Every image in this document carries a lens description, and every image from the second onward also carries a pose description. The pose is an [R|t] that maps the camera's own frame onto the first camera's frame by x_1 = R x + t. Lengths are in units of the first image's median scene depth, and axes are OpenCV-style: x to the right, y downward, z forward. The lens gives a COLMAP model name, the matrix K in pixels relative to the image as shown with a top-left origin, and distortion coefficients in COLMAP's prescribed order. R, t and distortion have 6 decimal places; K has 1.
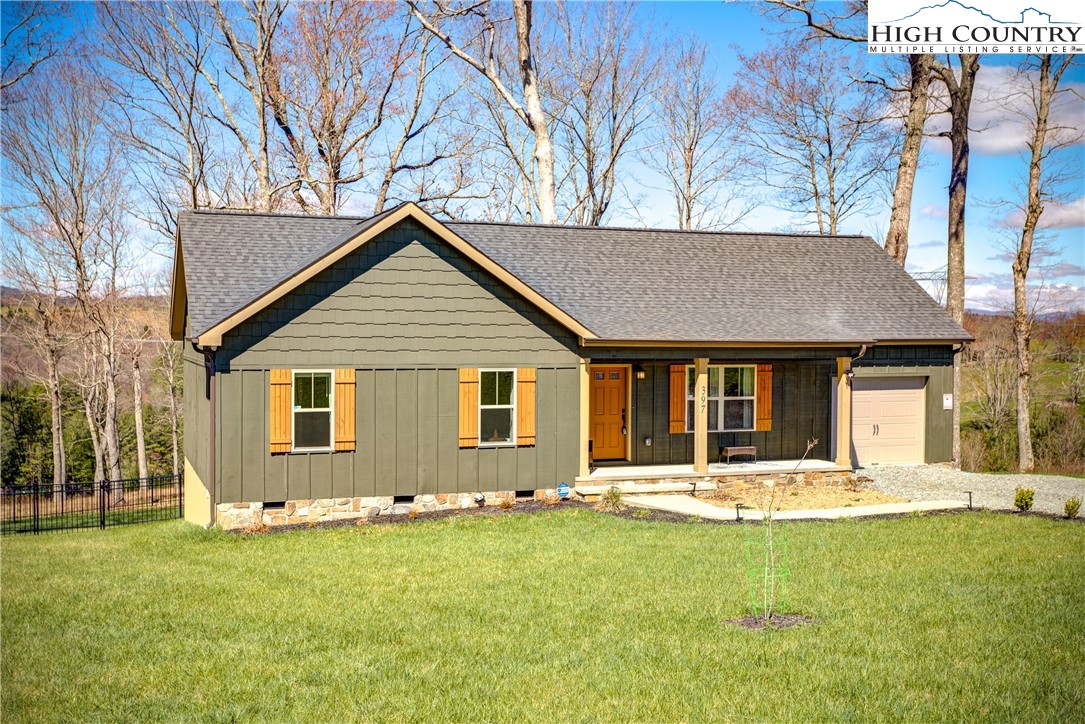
lens RADIAL K [[1182.8, 0, 529.7], [0, 1182.8, 365.7], [0, 0, 1]] dist [0.004148, -0.000522]
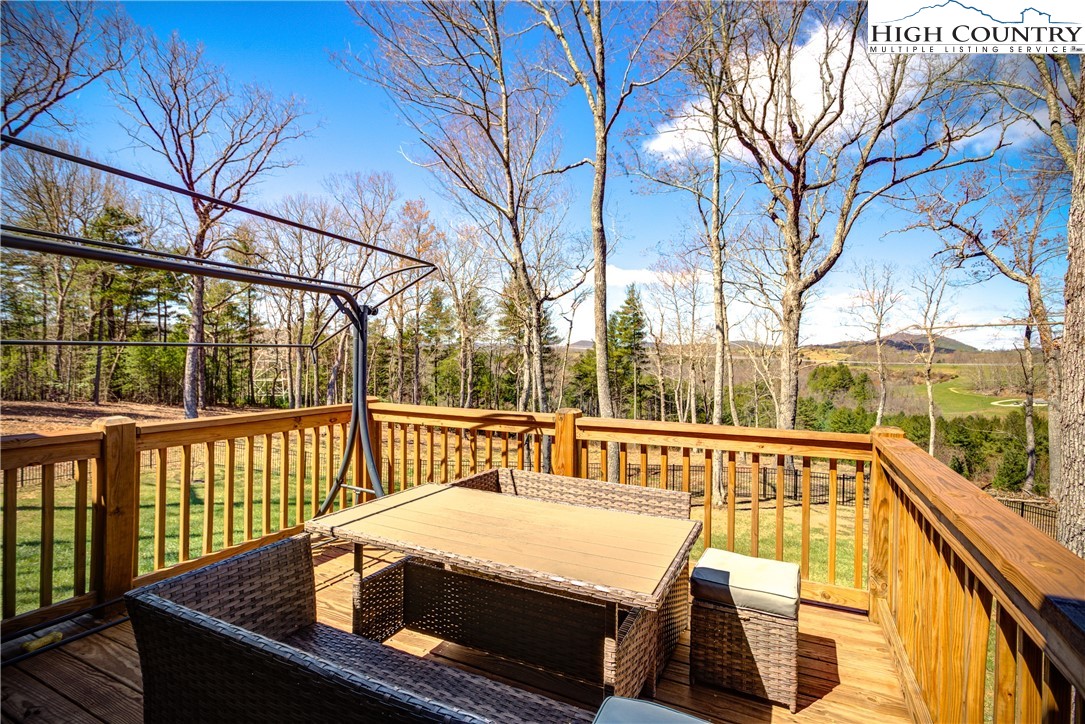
lens RADIAL K [[521.1, 0, 540.9], [0, 521.1, 362.0], [0, 0, 1]] dist [-0.006819, -0.000028]
pose [[0.697882, 0.013115, -0.716092, 0.013397], [-0.033001, 0.999359, -0.013859, 0.027567], [0.715452, 0.033304, 0.697868, 1.445333]]
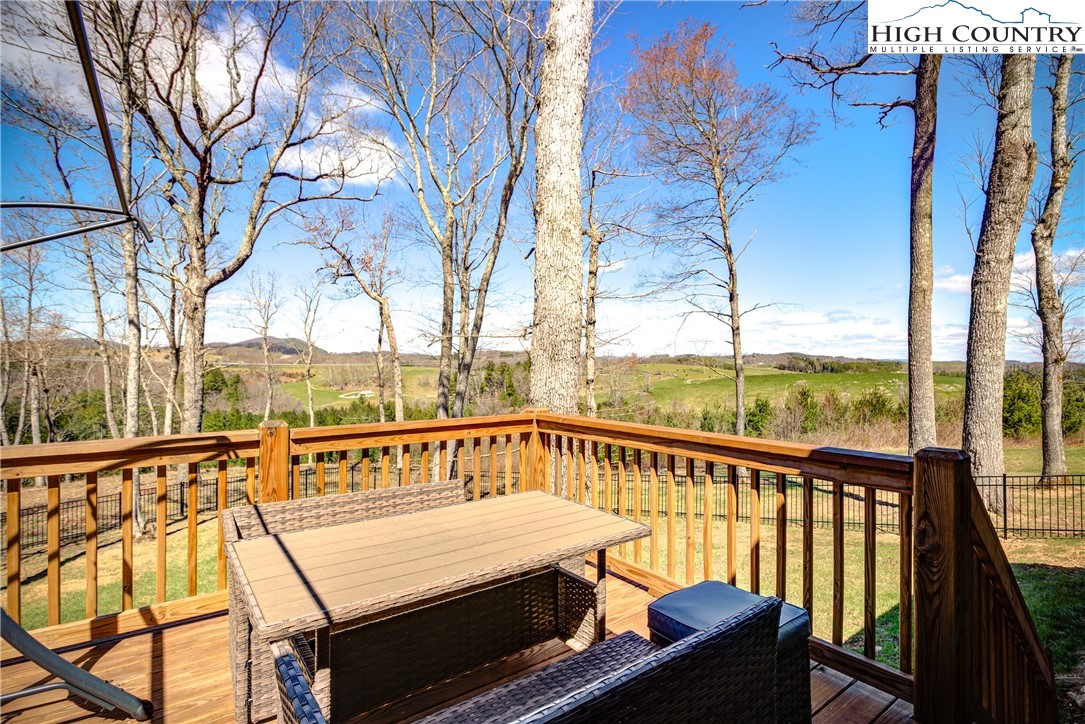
lens RADIAL K [[524.8, 0, 541.5], [0, 524.8, 362.9], [0, 0, 1]] dist [-0.011344, 0.002778]
pose [[0.958332, 0.004308, 0.285623, -0.060160], [0.005042, 0.999475, -0.031994, 0.029186], [-0.285611, 0.032101, 0.957808, 1.419949]]
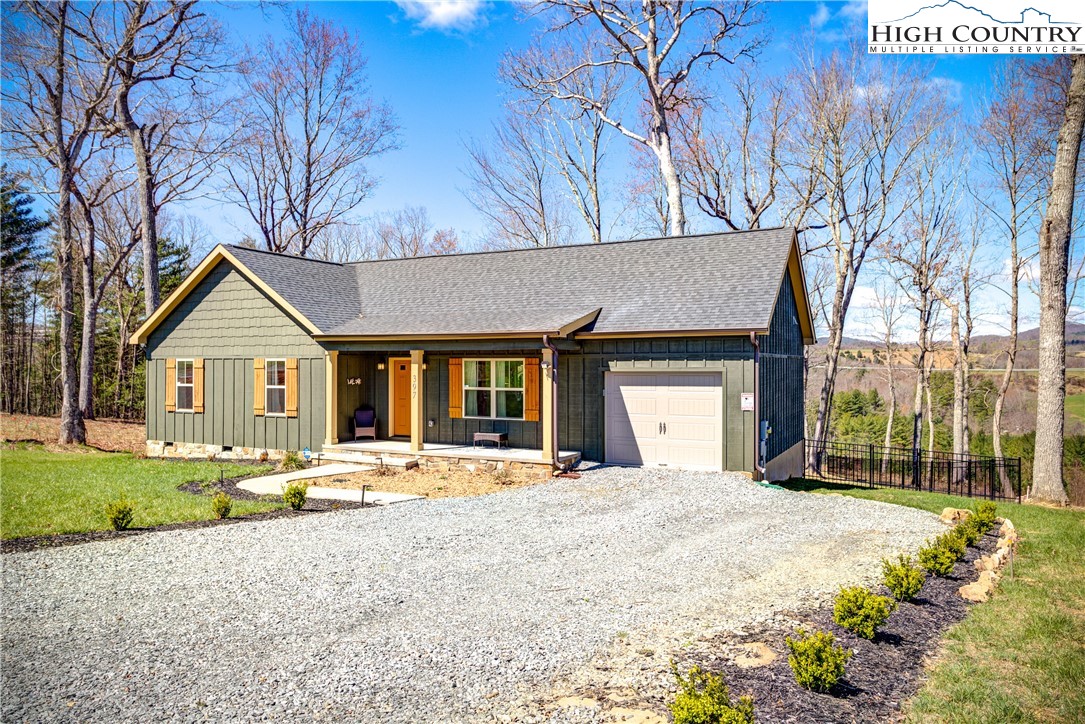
lens RADIAL K [[732.6, 0, 538.8], [0, 732.6, 360.3], [0, 0, 1]] dist [-0.004734, -0.002134]
pose [[0.683451, -0.008308, -0.729949, 0.787307], [-0.018497, 0.999417, -0.028694, 0.022698], [0.729762, 0.033113, 0.682899, 0.642204]]
